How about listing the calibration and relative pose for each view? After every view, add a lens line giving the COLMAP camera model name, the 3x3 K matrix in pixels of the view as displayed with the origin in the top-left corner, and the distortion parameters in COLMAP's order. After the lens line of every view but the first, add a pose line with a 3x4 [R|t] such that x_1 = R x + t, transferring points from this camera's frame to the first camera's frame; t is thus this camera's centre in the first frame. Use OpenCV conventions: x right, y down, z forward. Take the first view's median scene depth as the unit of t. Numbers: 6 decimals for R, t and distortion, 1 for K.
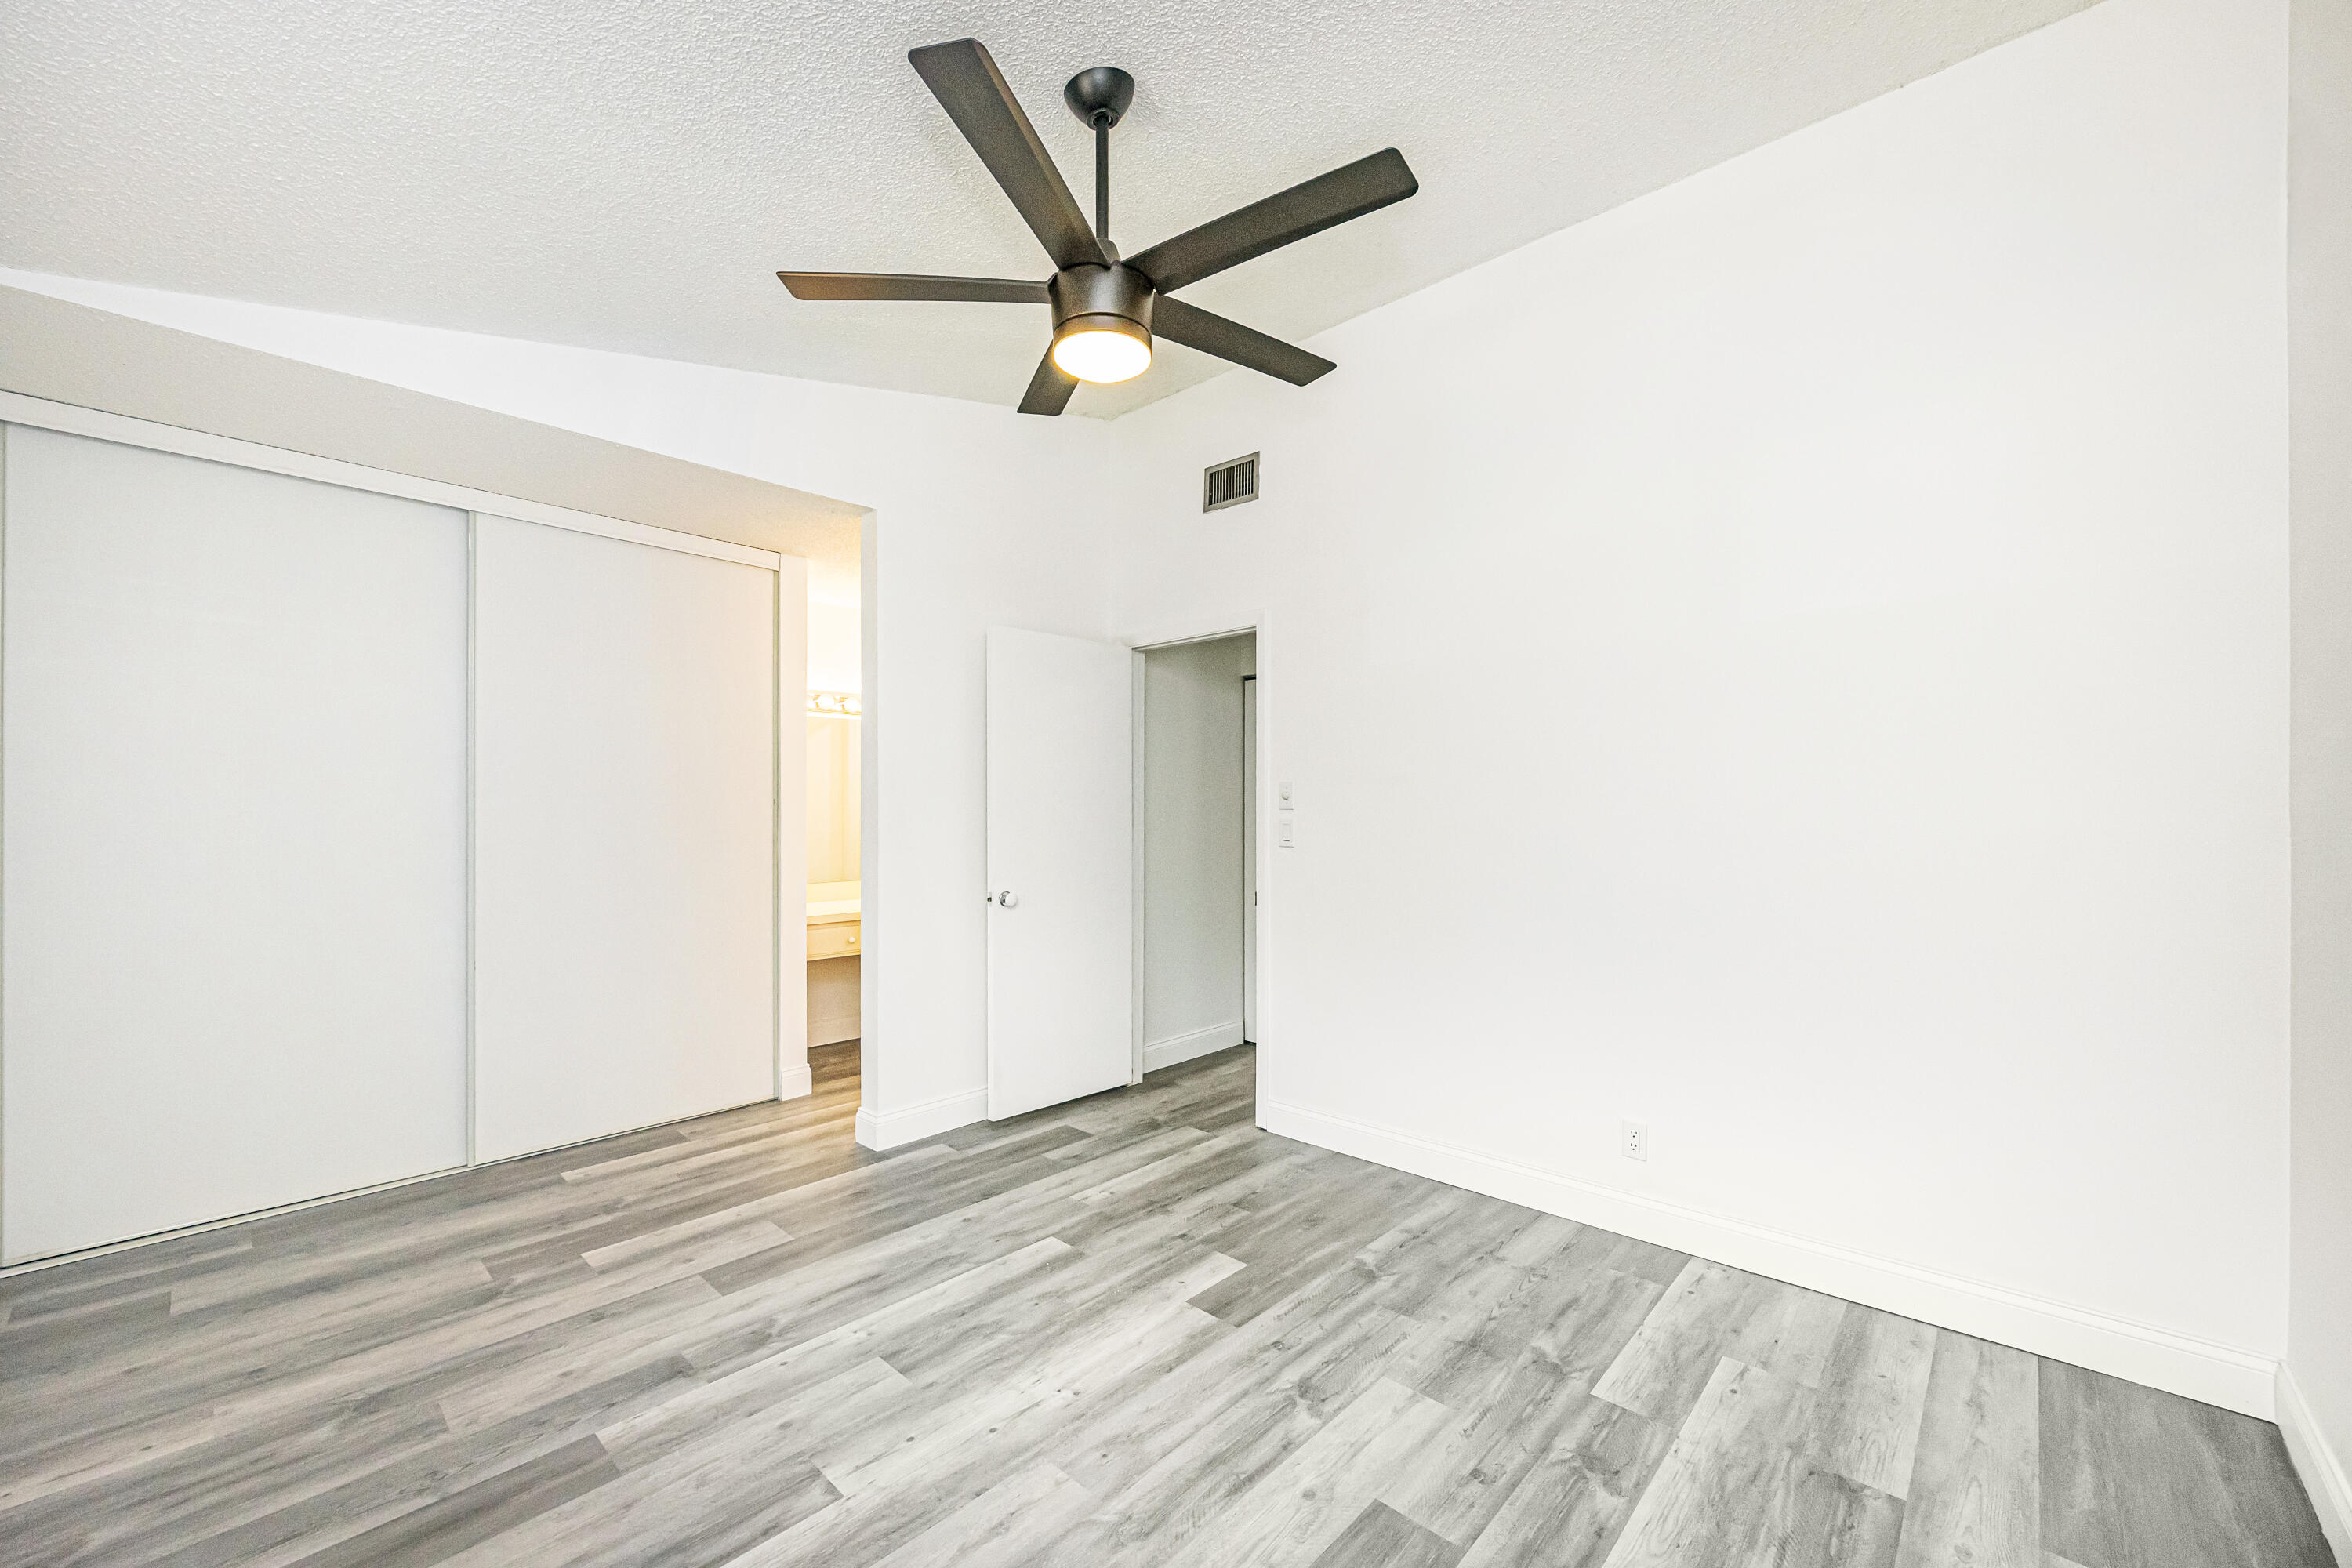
lens RADIAL K [[914.8, 0, 1185.4], [0, 914.8, 817.5], [0, 0, 1]] dist [-0.003681, 0.000006]
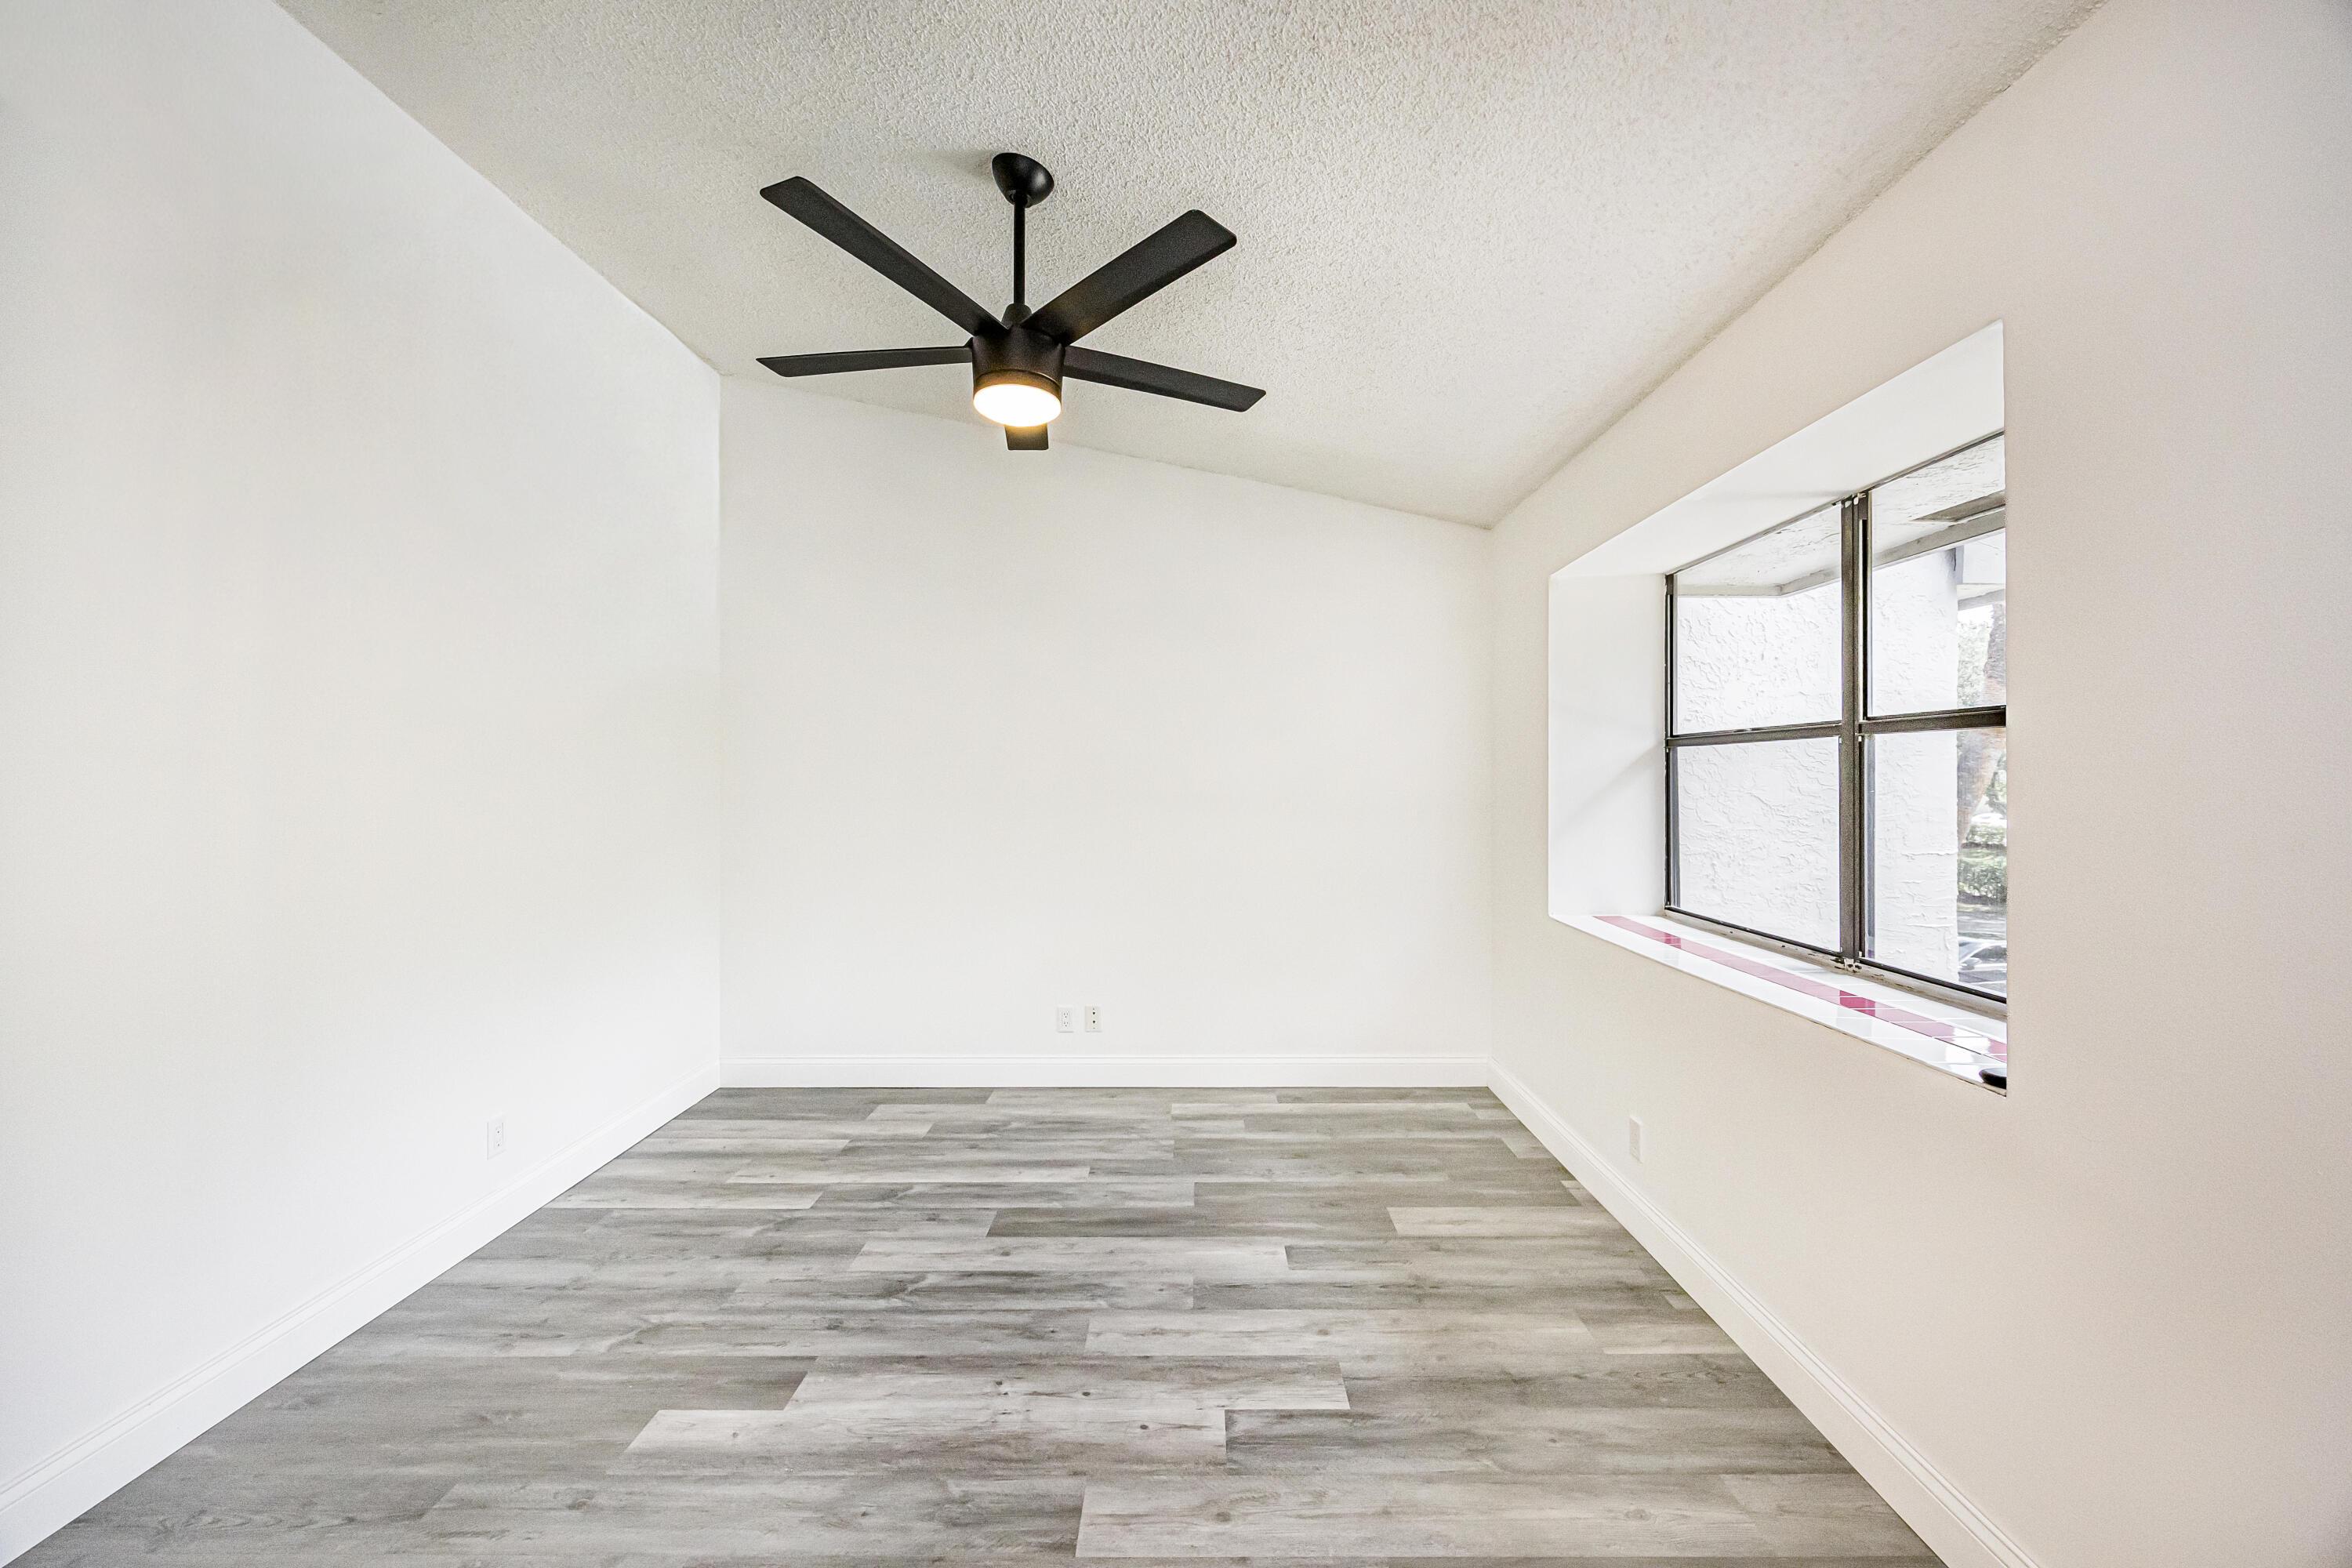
lens RADIAL K [[914.8, 0, 1180.1], [0, 914.8, 777.4], [0, 0, 1]] dist [-0.003681, 0.000006]
pose [[-0.664277, 0.002153, 0.747483, -0.869873], [0.012704, 0.999884, 0.008410, -0.035768], [-0.747378, 0.015082, -0.664227, 1.309051]]
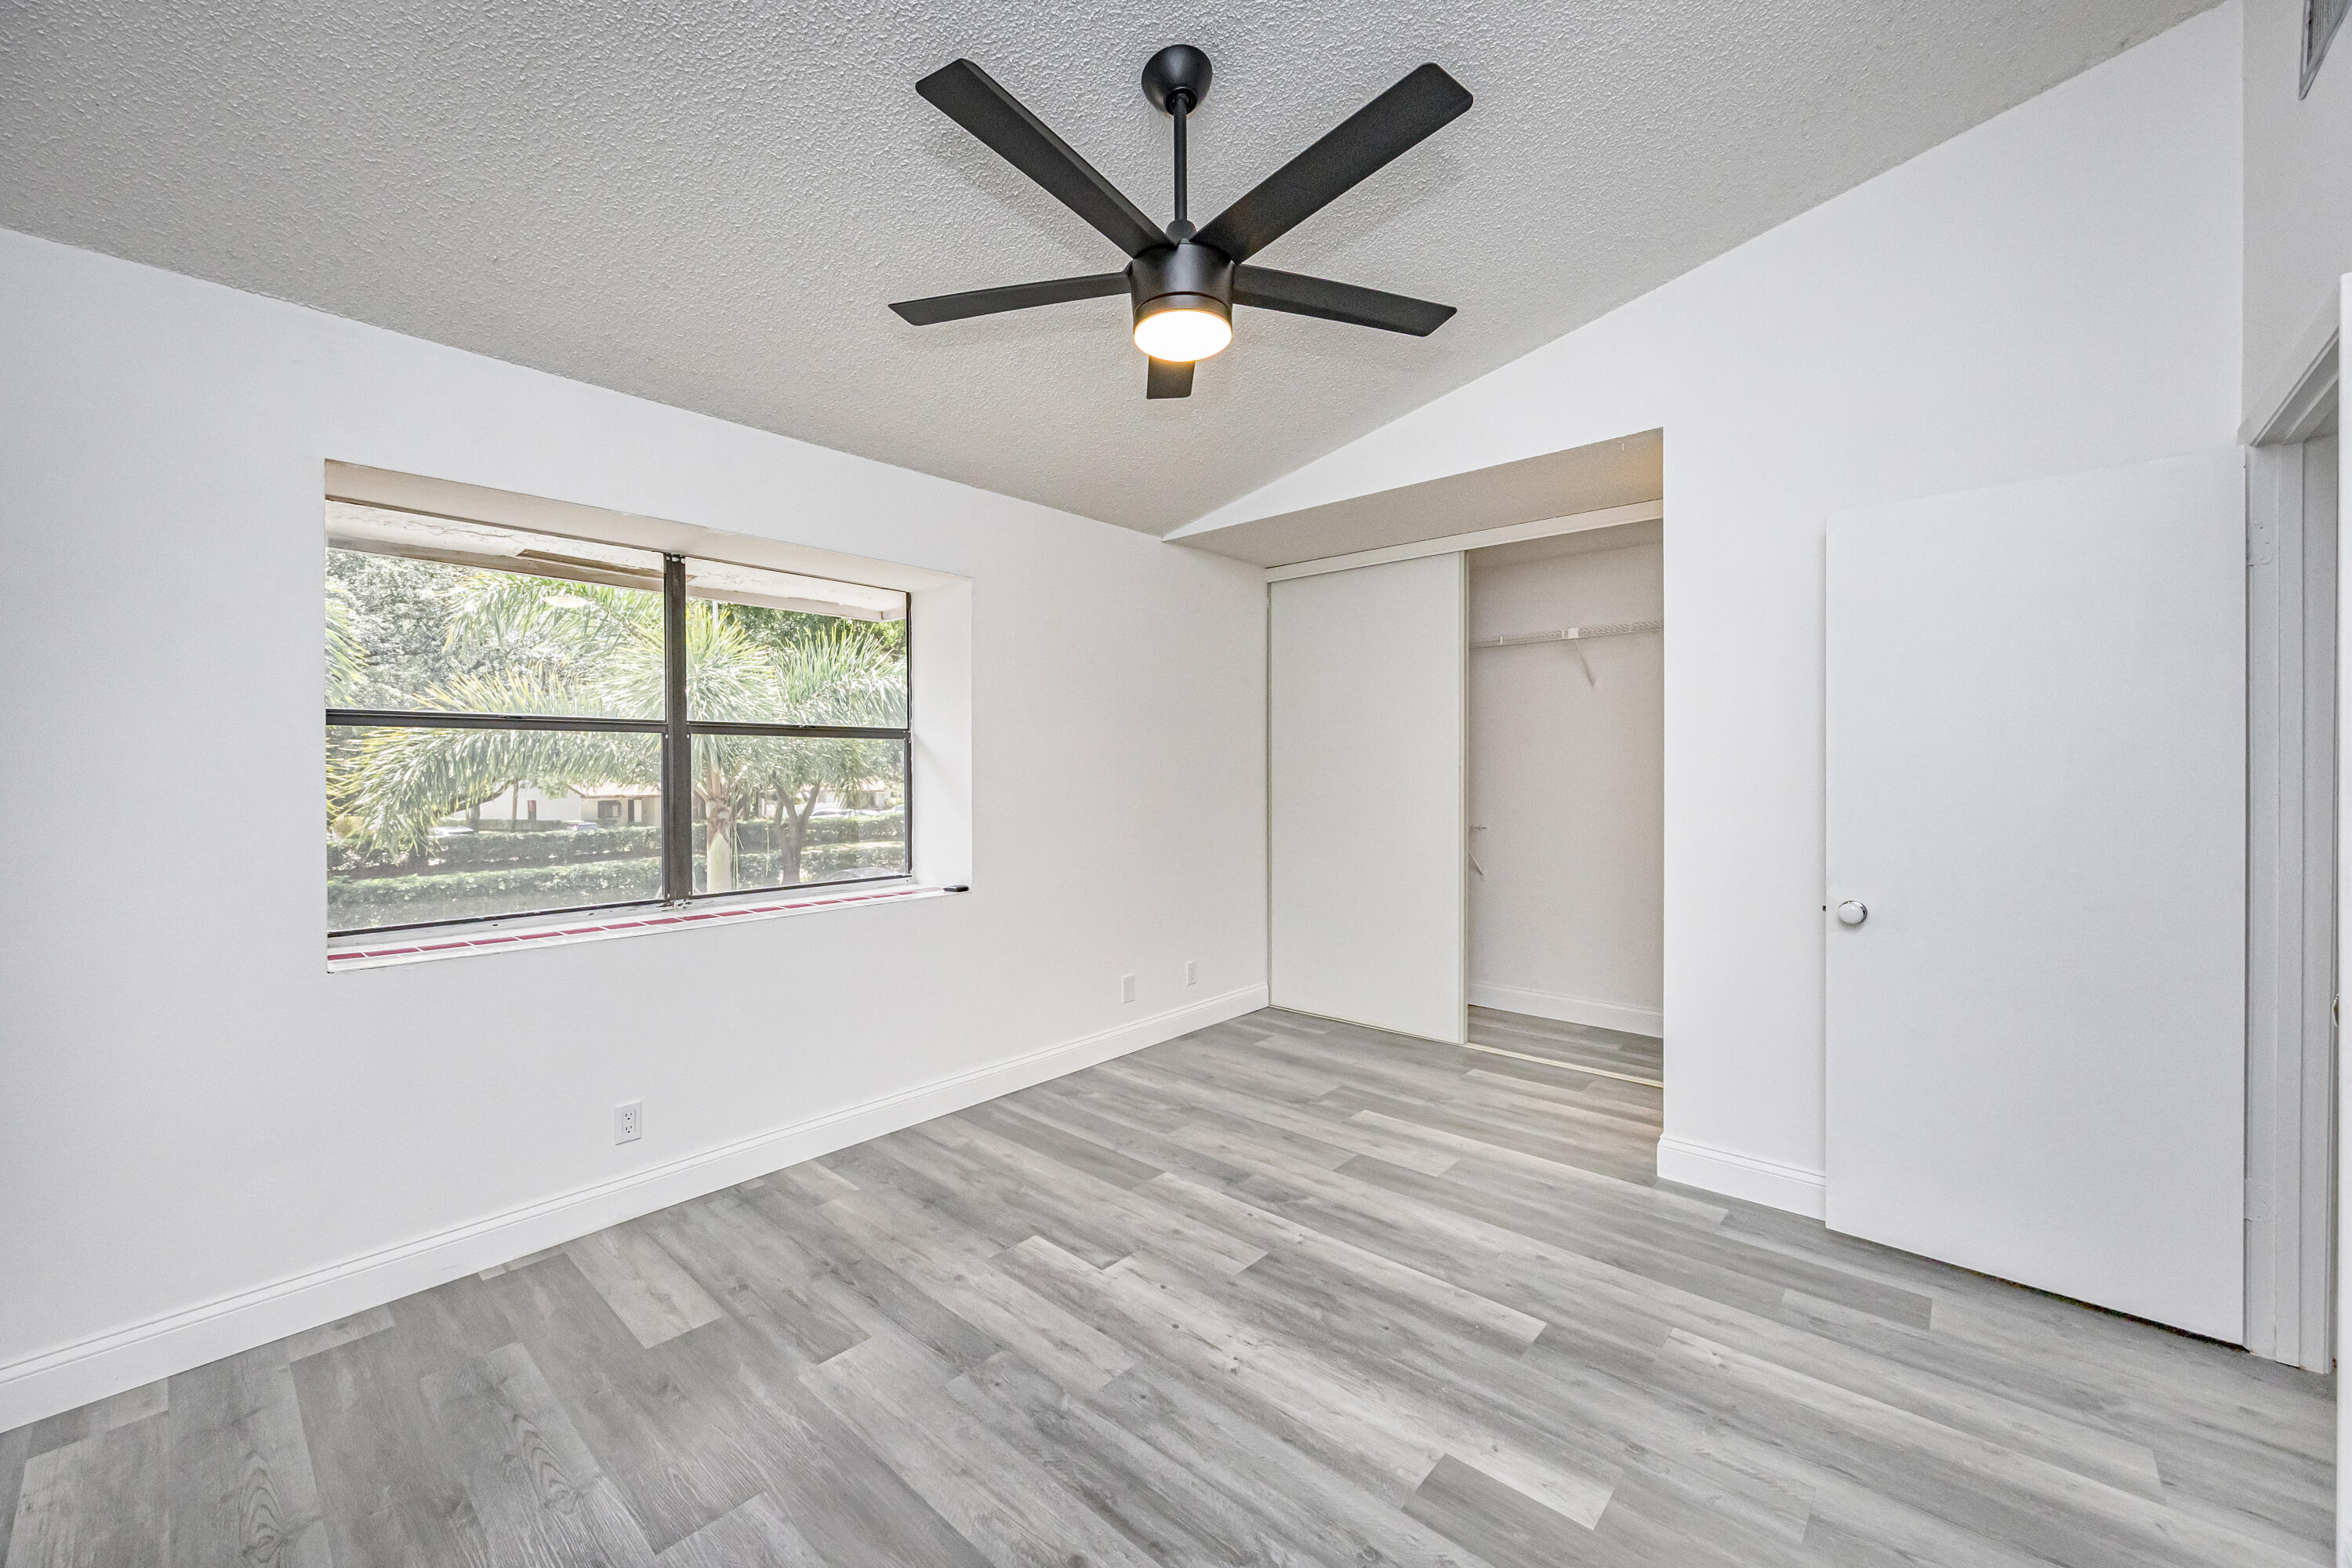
lens RADIAL K [[914.8, 0, 1165.6], [0, 914.8, 768.3], [0, 0, 1]] dist [-0.003681, 0.000006]
pose [[0.009181, -0.002797, -0.999954, 0.748157], [-0.004953, 0.999984, -0.002842, -0.011049], [0.999946, 0.004979, 0.009167, 0.794212]]
